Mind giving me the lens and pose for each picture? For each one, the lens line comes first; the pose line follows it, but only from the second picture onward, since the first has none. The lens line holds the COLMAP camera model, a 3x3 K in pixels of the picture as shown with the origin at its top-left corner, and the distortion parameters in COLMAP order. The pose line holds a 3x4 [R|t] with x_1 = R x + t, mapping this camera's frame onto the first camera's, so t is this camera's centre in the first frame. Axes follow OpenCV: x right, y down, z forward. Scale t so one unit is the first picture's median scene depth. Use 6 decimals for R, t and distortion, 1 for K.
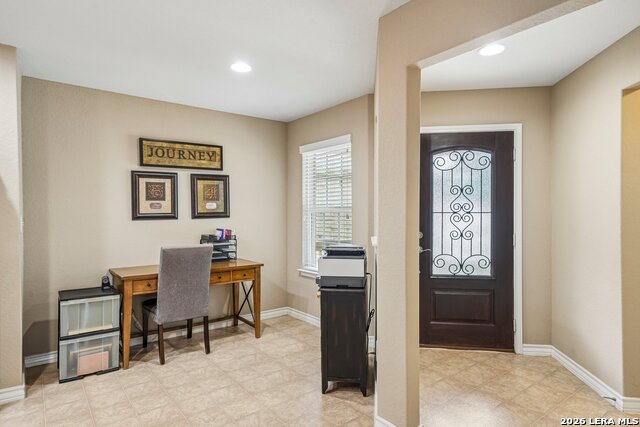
lens RADIAL K [[382.3, 0, 307.0], [0, 382.3, 213.3], [0, 0, 1]] dist [-0.000347, -0.000120]
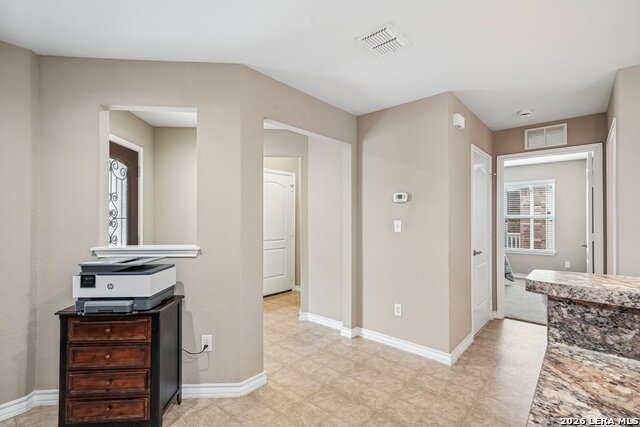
lens RADIAL K [[294.7, 0, 320.0], [0, 294.7, 213.5], [0, 0, 1]] dist [0.011072, 0.001970]
pose [[-0.182629, 0.015381, 0.983062, -0.547564], [-0.000173, 0.999877, -0.015676, -0.002429], [-0.983182, -0.003033, -0.182604, 0.656947]]
